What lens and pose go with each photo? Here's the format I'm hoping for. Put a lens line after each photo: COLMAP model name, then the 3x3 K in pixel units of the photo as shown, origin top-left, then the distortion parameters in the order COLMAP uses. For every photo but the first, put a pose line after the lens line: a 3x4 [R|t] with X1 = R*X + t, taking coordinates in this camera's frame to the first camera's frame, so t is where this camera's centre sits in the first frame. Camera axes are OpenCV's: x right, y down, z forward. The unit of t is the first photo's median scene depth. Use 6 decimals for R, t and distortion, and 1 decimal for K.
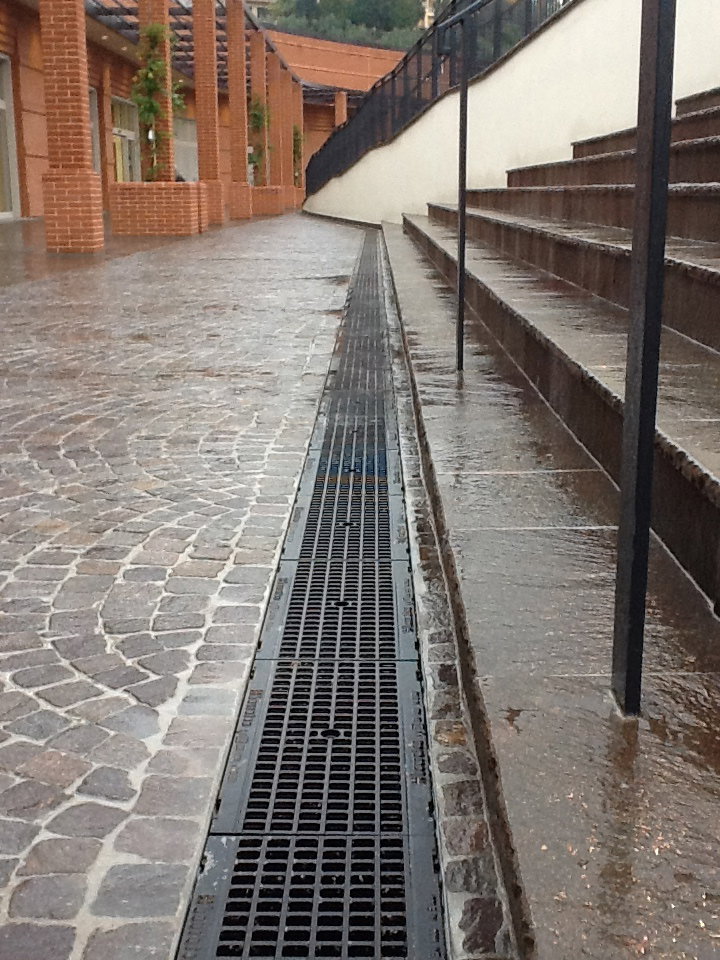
lens RADIAL K [[1218.7, 0, 360.0], [0, 1218.7, 480.0], [0, 0, 1]] dist [0.004394, 0.006401]
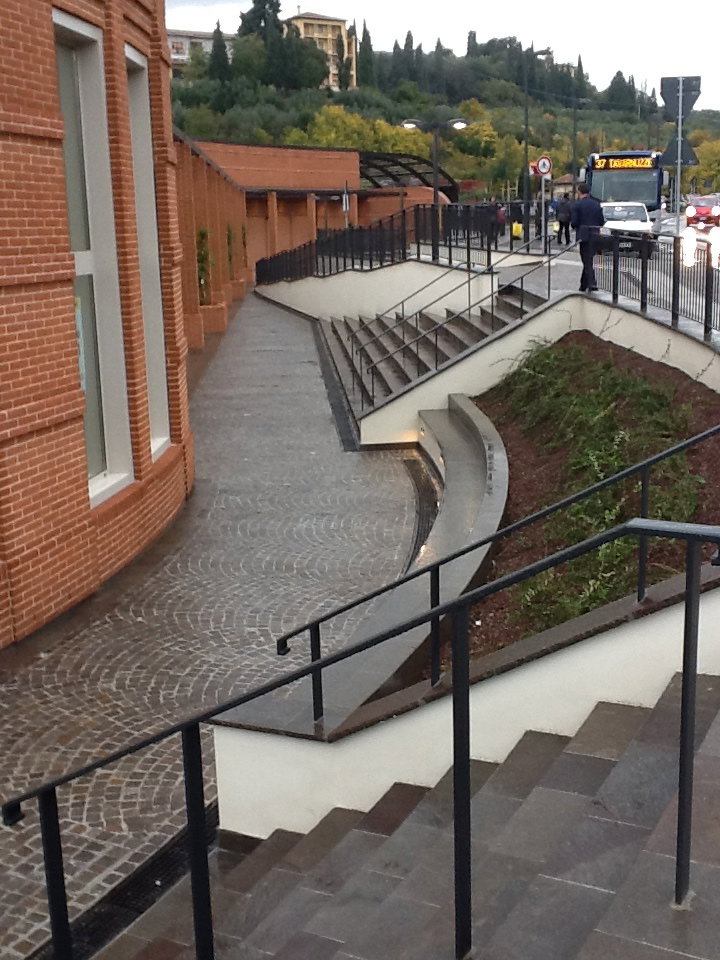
lens RADIAL K [[1218.7, 0, 360.0], [0, 1218.7, 480.0], [0, 0, 1]] dist [0.004394, 0.006401]
pose [[0.997058, -0.042216, 0.063982, -0.019178], [0.043961, 0.998692, -0.026106, 0.034094], [-0.062797, 0.028842, 0.997610, -0.331084]]
